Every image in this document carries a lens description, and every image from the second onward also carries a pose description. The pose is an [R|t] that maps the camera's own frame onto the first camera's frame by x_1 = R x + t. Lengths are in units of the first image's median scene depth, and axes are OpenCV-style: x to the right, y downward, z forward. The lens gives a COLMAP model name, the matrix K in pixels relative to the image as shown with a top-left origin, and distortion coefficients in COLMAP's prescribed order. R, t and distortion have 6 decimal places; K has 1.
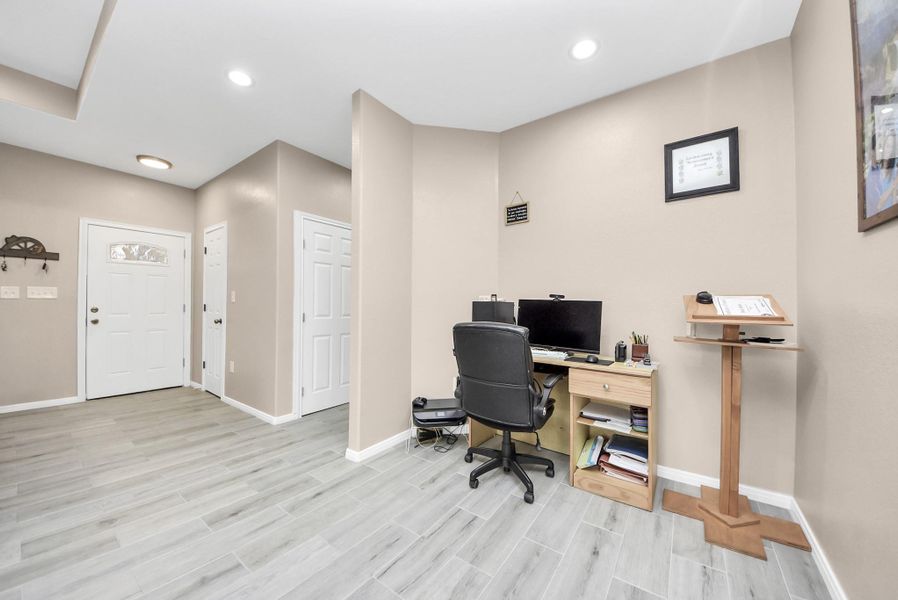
lens RADIAL K [[322.6, 0, 450.5], [0, 322.6, 305.3], [0, 0, 1]] dist [0.017960, -0.014742]
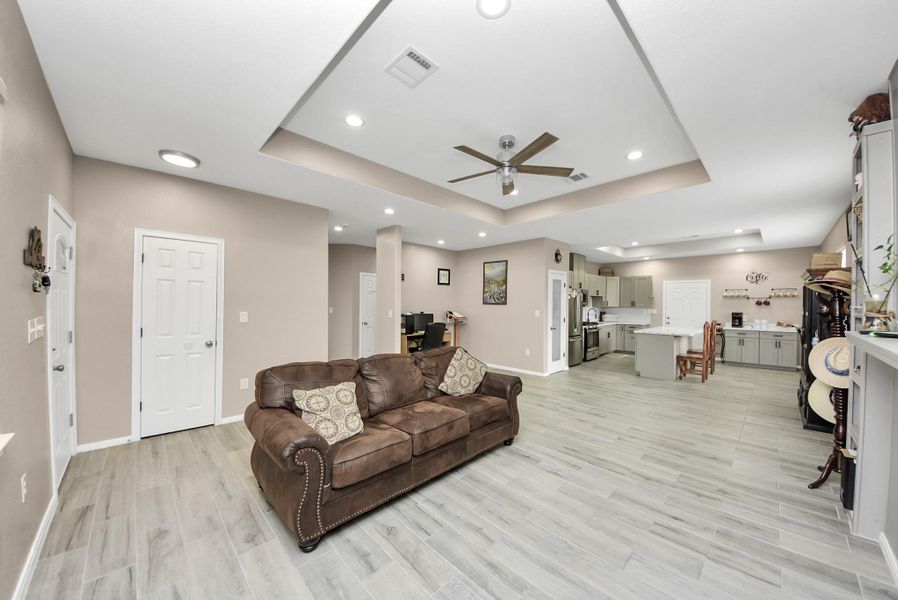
lens RADIAL K [[313.0, 0, 463.5], [0, 313.0, 304.6], [0, 0, 1]] dist [0.017220, -0.012905]
pose [[0.135150, -0.010447, 0.990770, -2.673767], [-0.015790, 0.999795, 0.012696, -0.155217], [-0.990699, -0.017360, 0.134957, 0.281195]]
